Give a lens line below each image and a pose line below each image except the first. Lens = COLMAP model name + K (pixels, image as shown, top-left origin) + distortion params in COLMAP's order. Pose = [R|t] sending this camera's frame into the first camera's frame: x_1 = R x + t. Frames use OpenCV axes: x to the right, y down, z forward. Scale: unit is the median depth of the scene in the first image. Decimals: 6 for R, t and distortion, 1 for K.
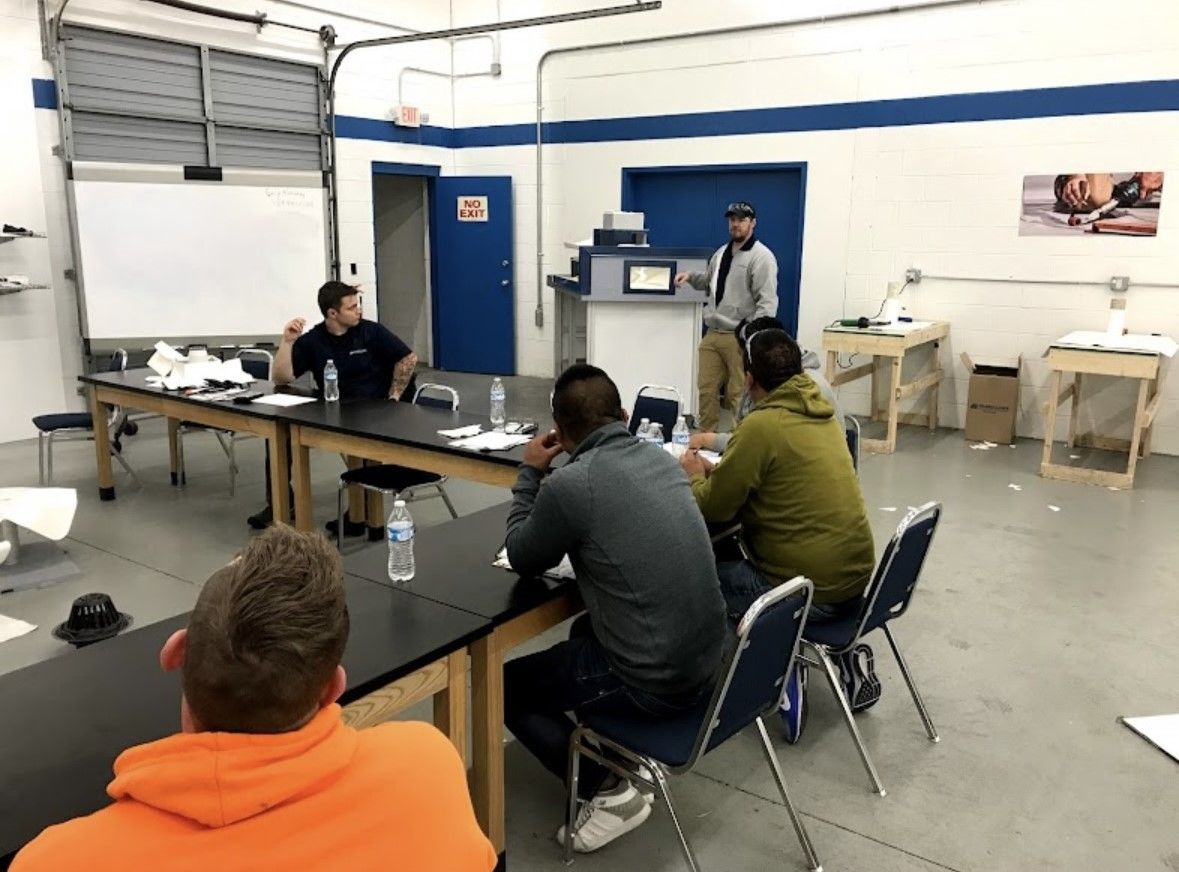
lens RADIAL K [[973.7, 0, 589.5], [0, 973.7, 436.0], [0, 0, 1]] dist [0.004439, -0.002266]
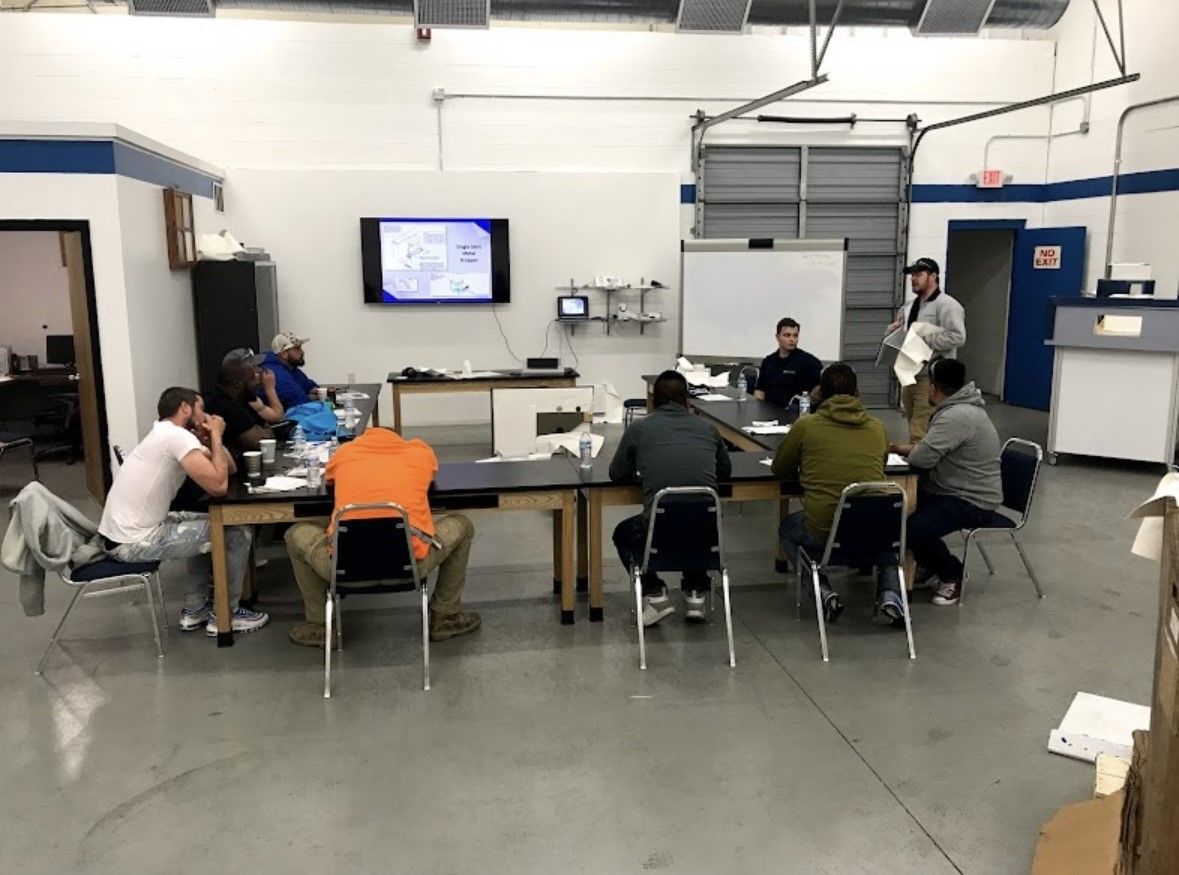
lens RADIAL K [[970.1, 0, 589.5], [0, 970.1, 437.5], [0, 0, 1]] dist [-0.004500, -0.004836]
pose [[0.701992, 0.111346, -0.703427, 0.342884], [-0.133044, 0.990818, 0.024065, 0.007356], [0.699647, 0.076694, 0.710360, -0.118747]]
